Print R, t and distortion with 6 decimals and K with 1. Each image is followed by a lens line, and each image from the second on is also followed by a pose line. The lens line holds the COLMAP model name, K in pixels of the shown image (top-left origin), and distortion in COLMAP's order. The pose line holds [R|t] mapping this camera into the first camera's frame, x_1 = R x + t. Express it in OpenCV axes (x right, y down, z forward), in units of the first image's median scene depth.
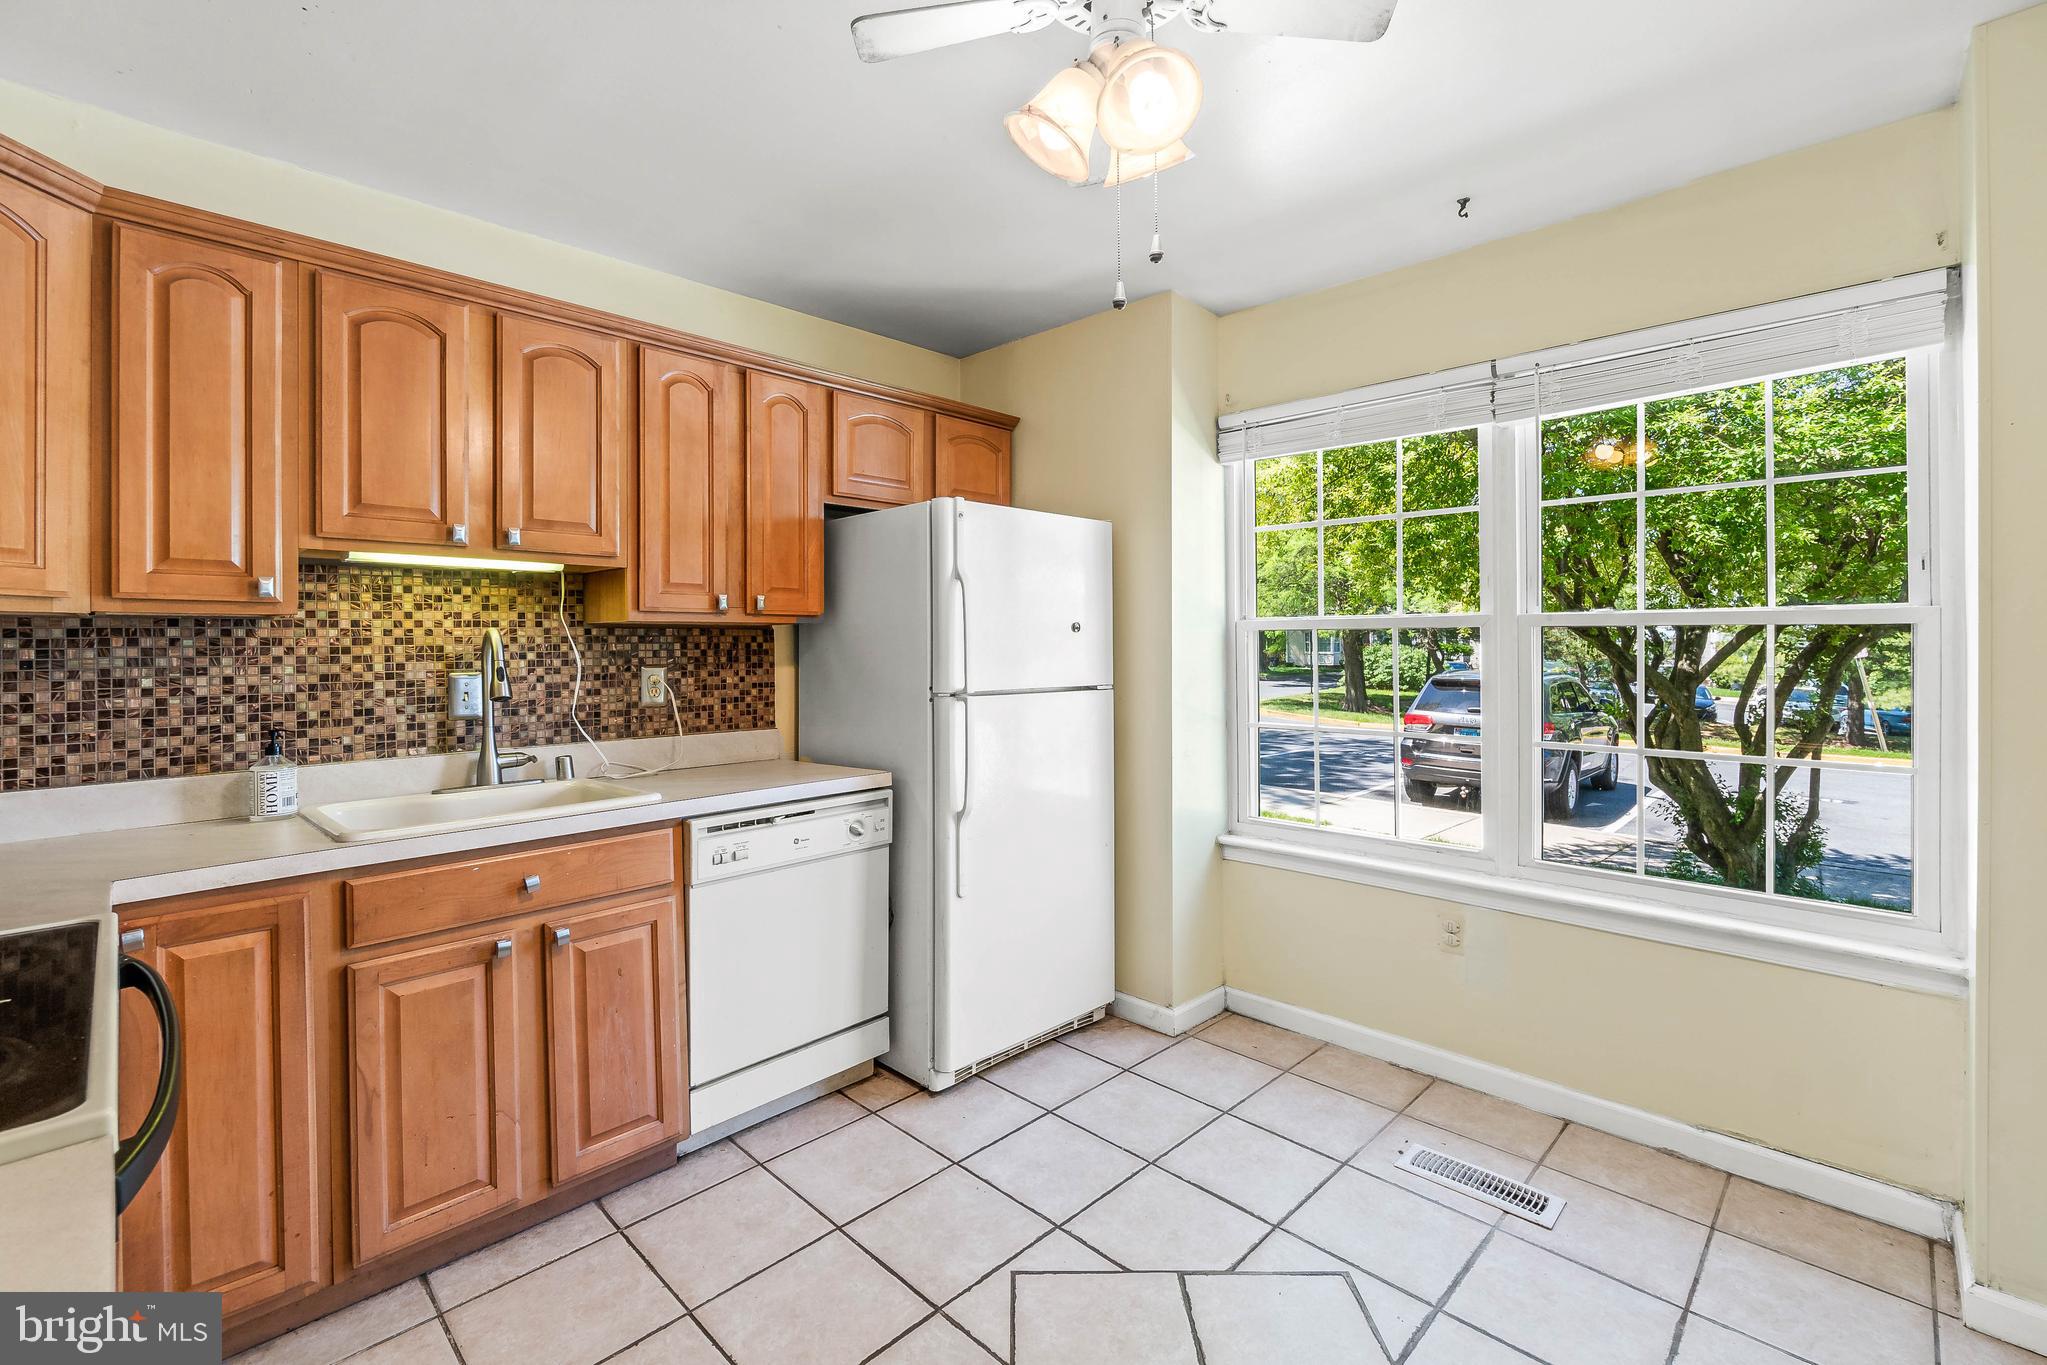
lens RADIAL K [[892.3, 0, 1024.1], [0, 892.3, 644.0], [0, 0, 1]] dist [0.000877, 0.000104]
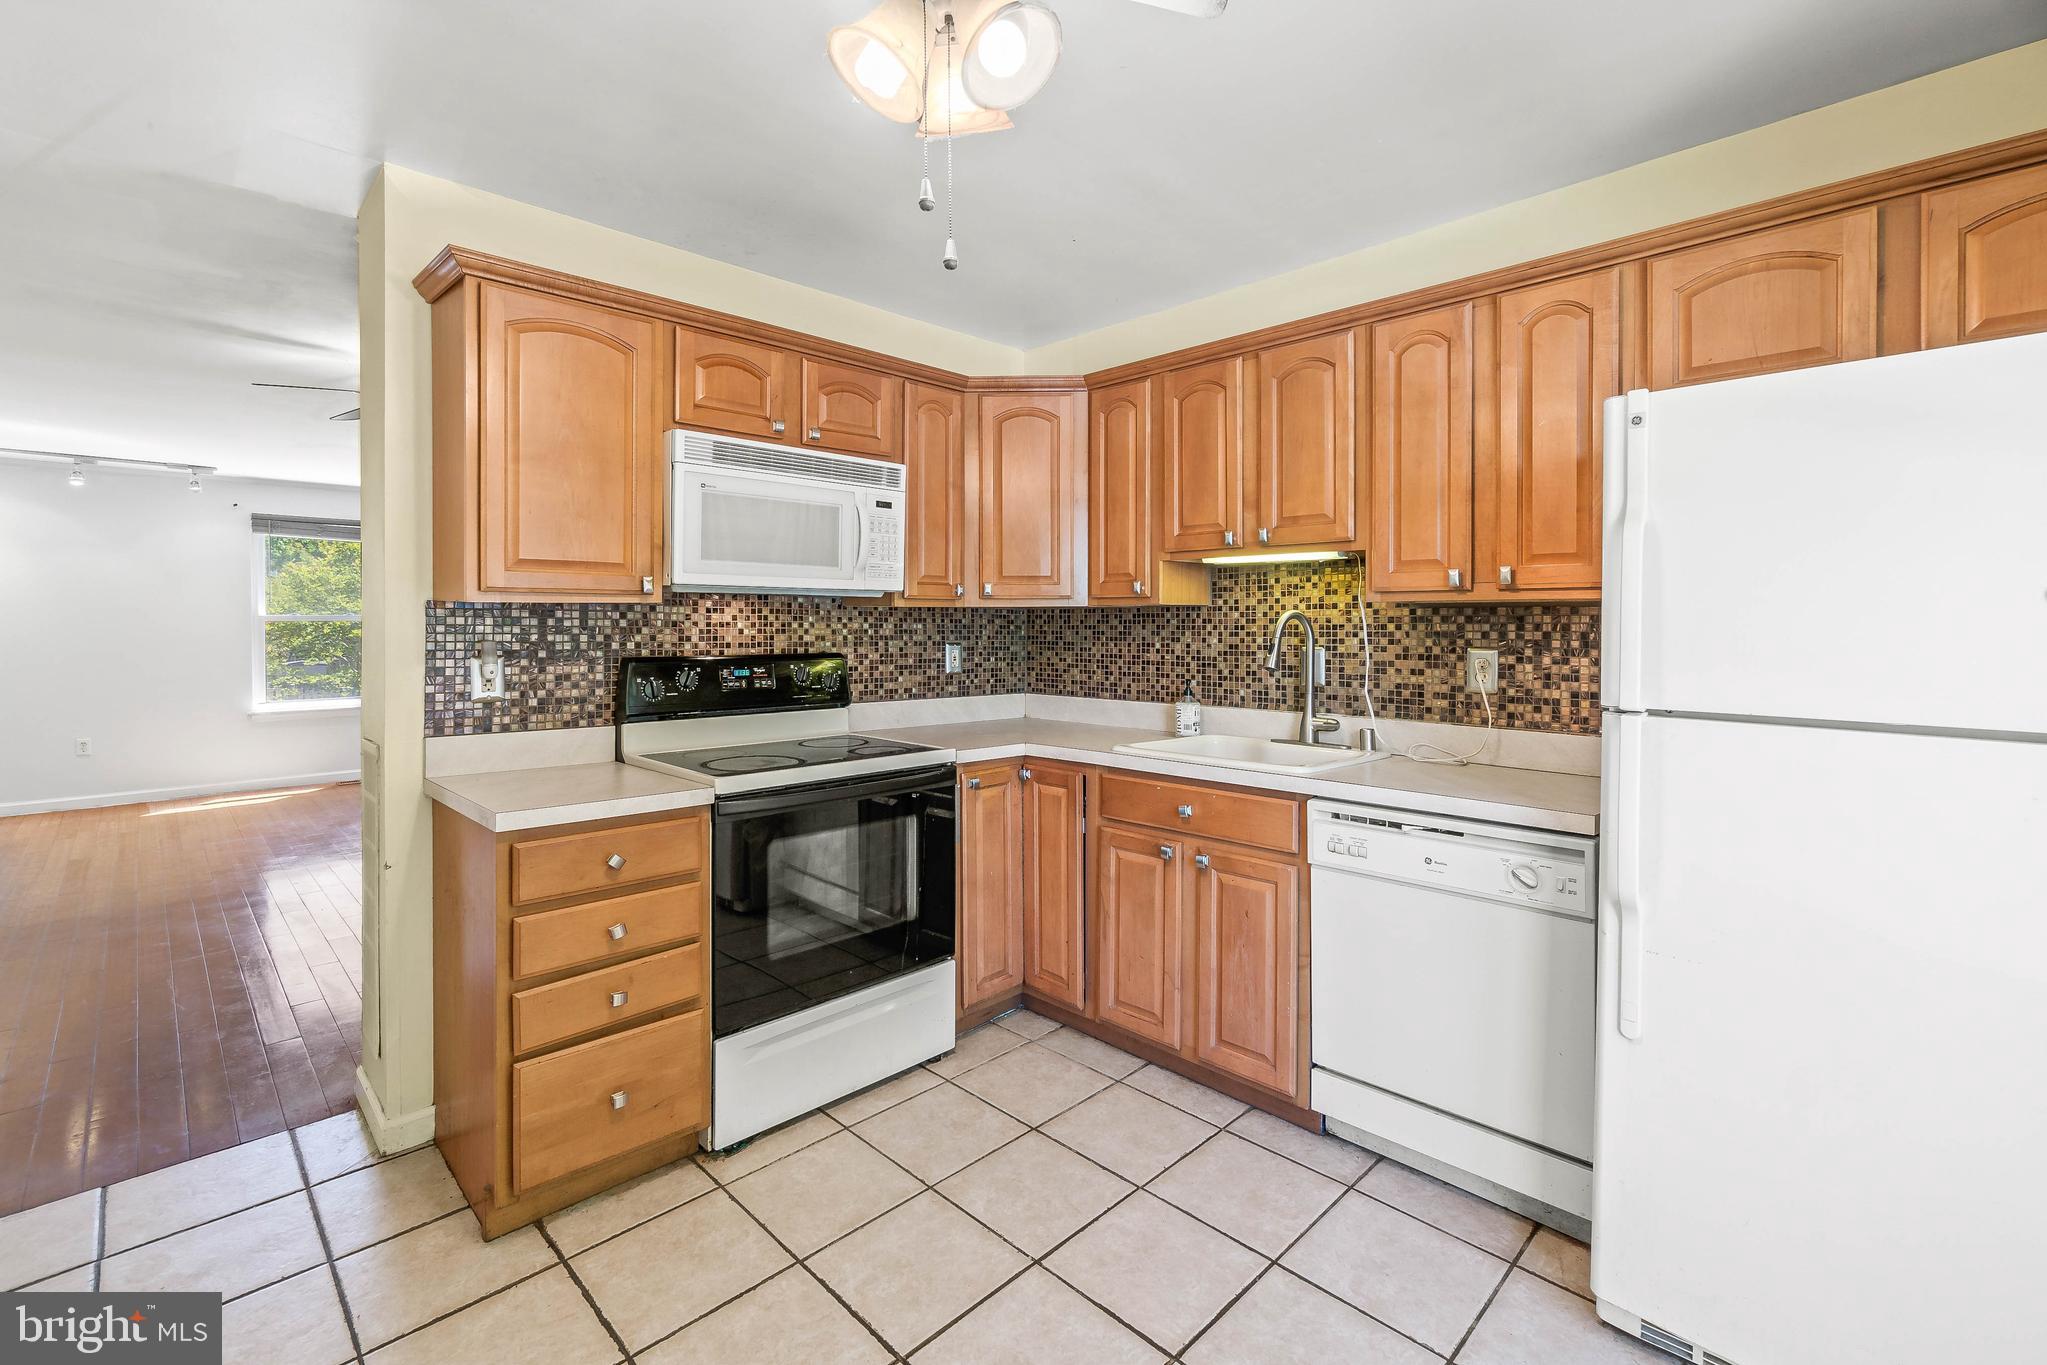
lens RADIAL K [[892.3, 0, 1024.1], [0, 892.3, 644.0], [0, 0, 1]] dist [0.000877, 0.000104]
pose [[-0.015157, 0.027688, -0.999502, 0.590036], [-0.003402, 0.999609, 0.027743, -0.004364], [0.999879, 0.003821, -0.015056, 0.641608]]
